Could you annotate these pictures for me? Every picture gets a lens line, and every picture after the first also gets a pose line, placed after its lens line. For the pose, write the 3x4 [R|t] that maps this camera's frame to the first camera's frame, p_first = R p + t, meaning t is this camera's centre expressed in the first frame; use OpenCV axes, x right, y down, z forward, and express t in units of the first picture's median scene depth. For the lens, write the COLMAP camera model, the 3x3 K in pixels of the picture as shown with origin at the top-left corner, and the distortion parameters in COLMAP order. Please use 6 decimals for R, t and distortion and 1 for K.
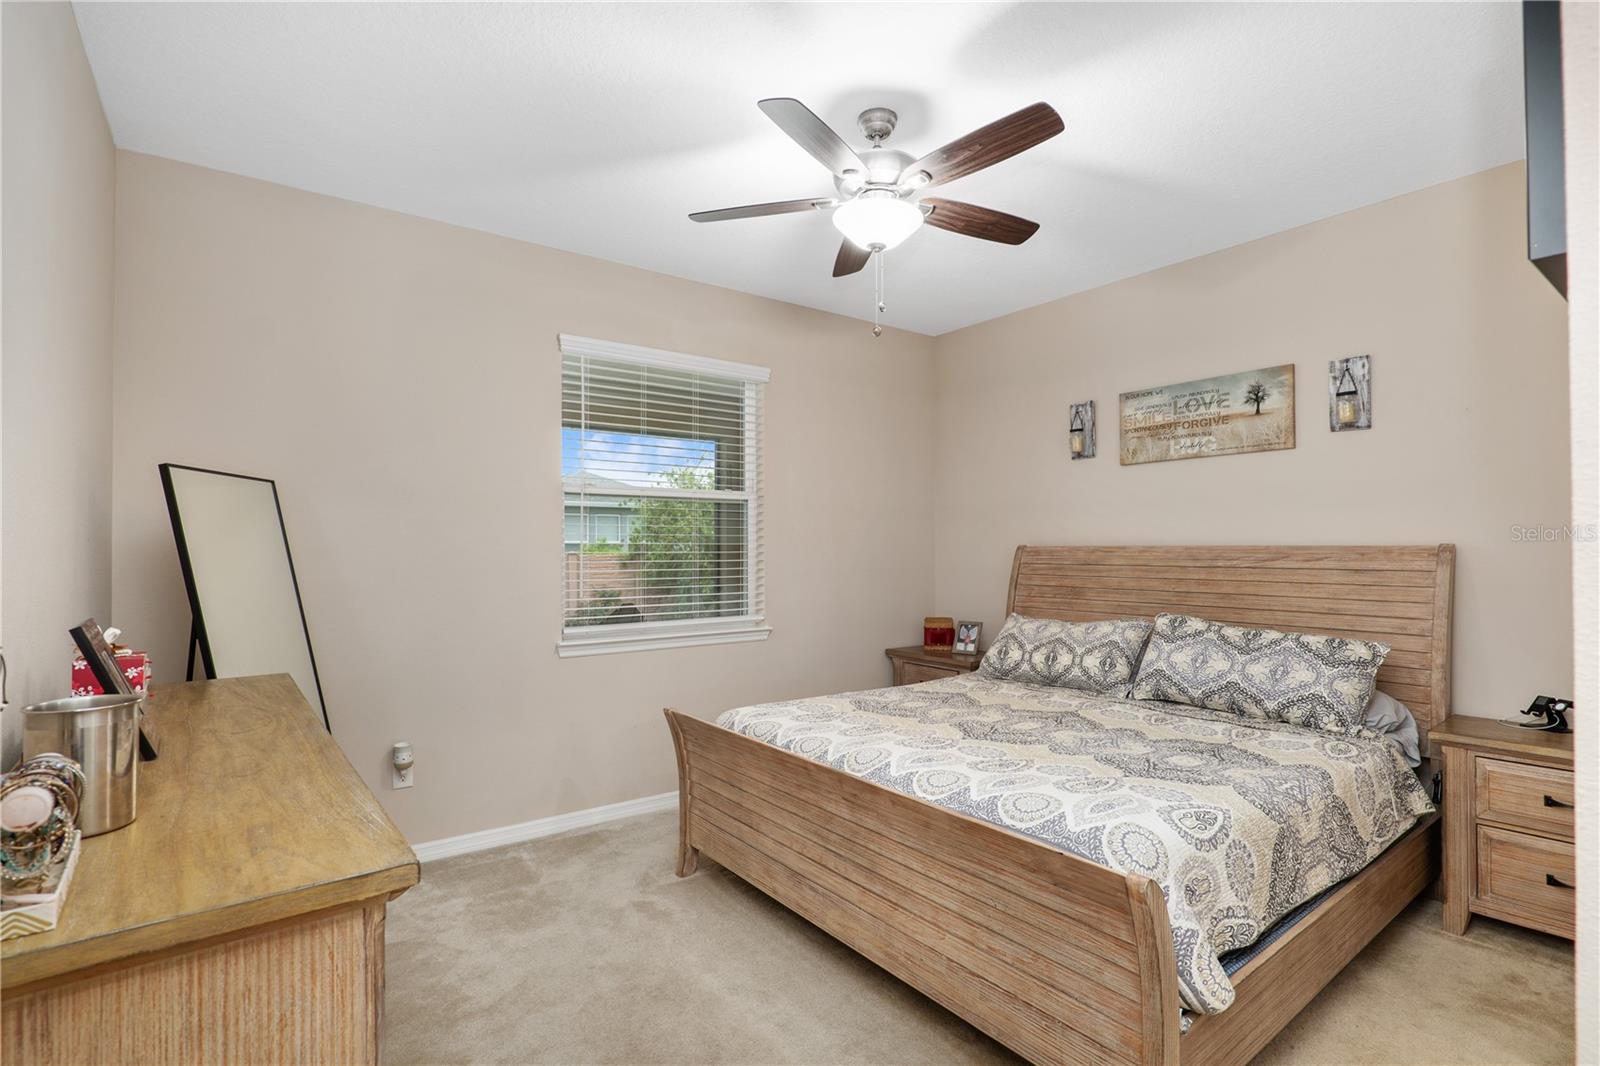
lens RADIAL K [[756.1, 0, 790.8], [0, 756.1, 546.3], [0, 0, 1]] dist [-0.017825, 0.005374]
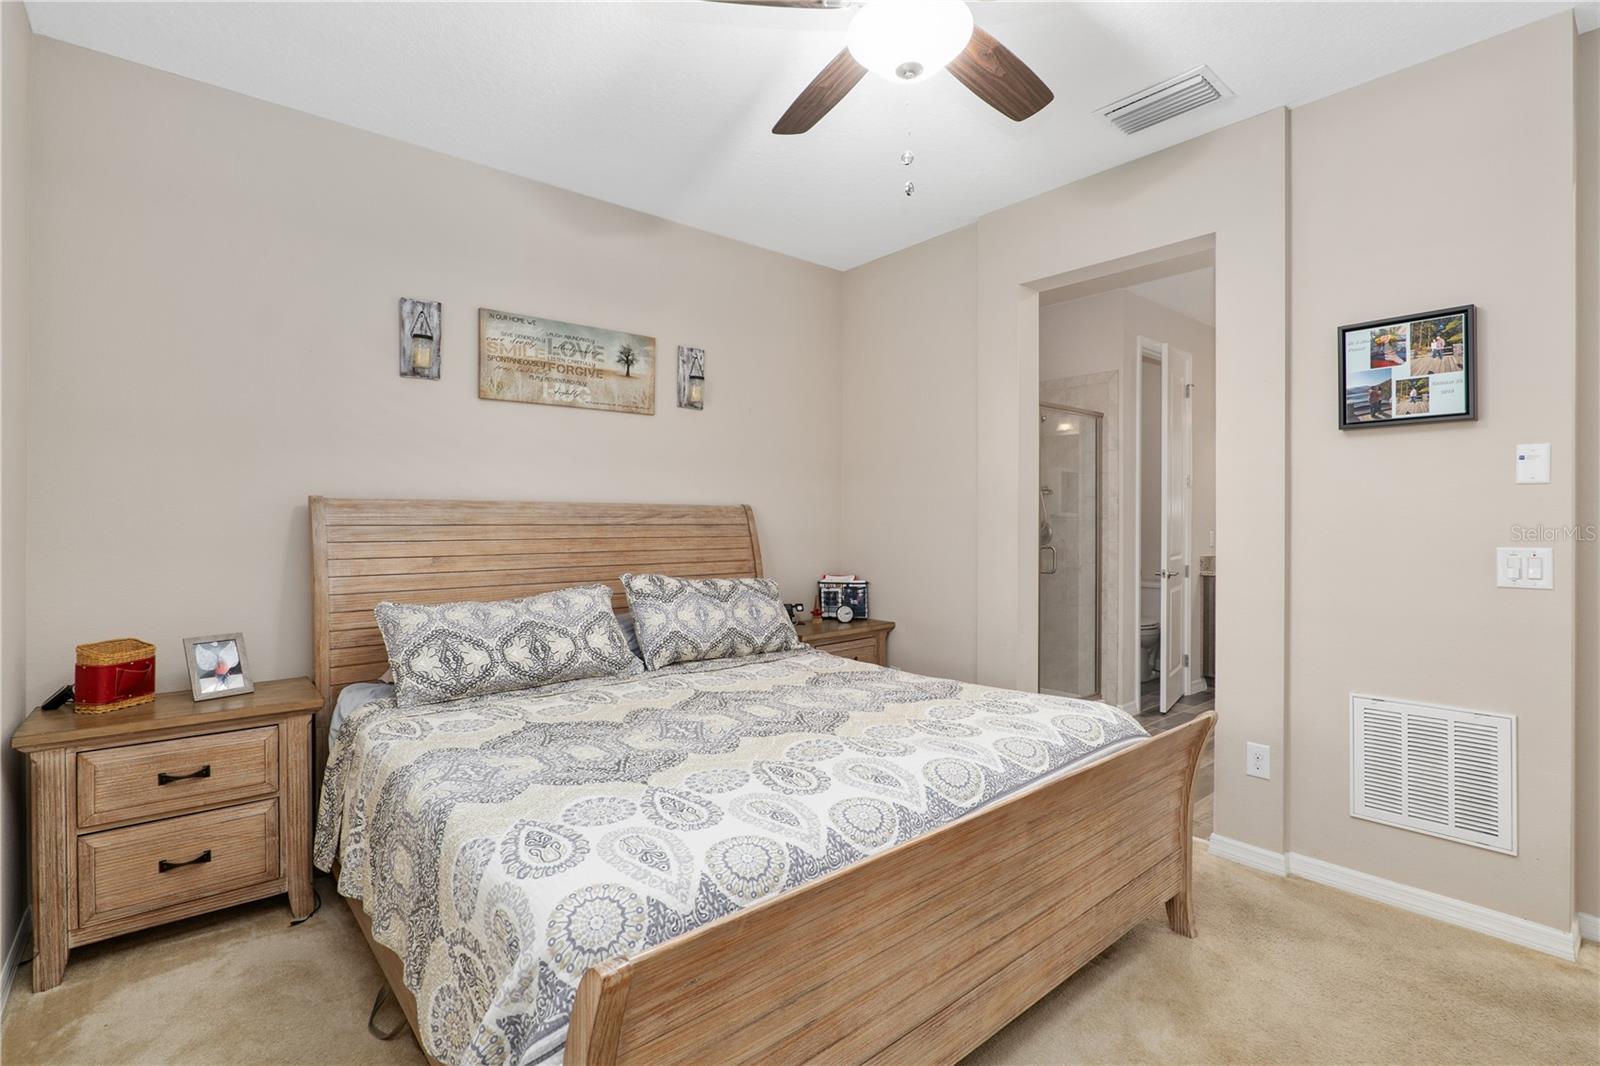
lens RADIAL K [[756.1, 0, 802.6], [0, 756.1, 520.9], [0, 0, 1]] dist [-0.017825, 0.005374]
pose [[-0.070631, 0.003096, 0.997498, -0.415561], [-0.003393, 0.999989, -0.003344, 0.024780], [-0.997497, -0.003621, -0.070620, 0.807482]]
